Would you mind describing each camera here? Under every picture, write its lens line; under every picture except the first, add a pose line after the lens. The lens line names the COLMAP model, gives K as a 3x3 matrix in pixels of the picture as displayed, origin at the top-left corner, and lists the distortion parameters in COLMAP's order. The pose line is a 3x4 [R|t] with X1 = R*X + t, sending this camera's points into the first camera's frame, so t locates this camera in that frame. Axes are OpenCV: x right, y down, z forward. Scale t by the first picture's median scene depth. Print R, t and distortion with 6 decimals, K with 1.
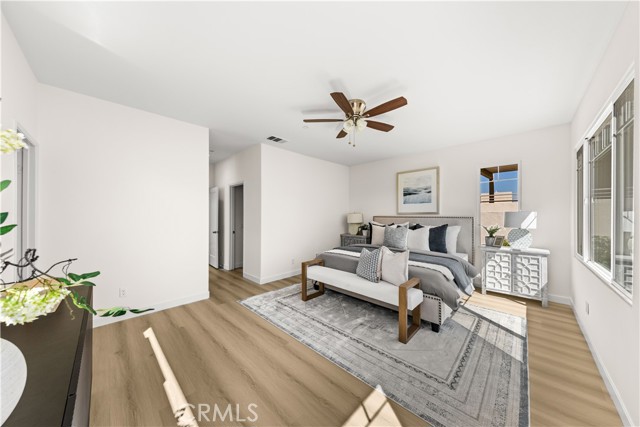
lens RADIAL K [[216.6, 0, 320.0], [0, 216.6, 213.5], [0, 0, 1]] dist [0.000711, -0.000009]
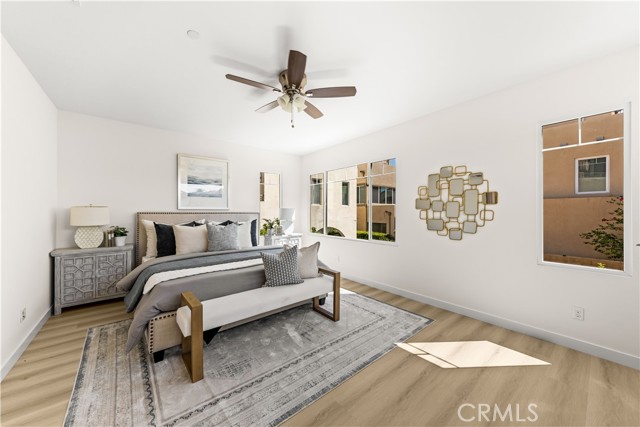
lens RADIAL K [[225.4, 0, 320.0], [0, 225.4, 213.5], [0, 0, 1]] dist [0.001275, 0.000012]
pose [[0.099087, -0.004159, 0.995070, -0.479158], [-0.003605, 0.999983, 0.004538, 0.014792], [-0.995072, -0.004037, 0.099070, 0.577492]]
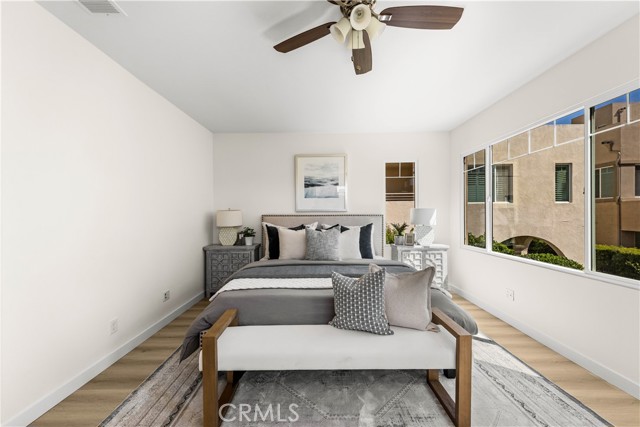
lens RADIAL K [[241.8, 0, 320.0], [0, 241.8, 213.5], [0, 0, 1]] dist [0.004622, -0.000258]
pose [[0.714249, -0.001376, 0.699890, -0.202769], [0.002450, 0.999997, -0.000535, 0.011673], [-0.699888, 0.002097, 0.714250, 0.478402]]
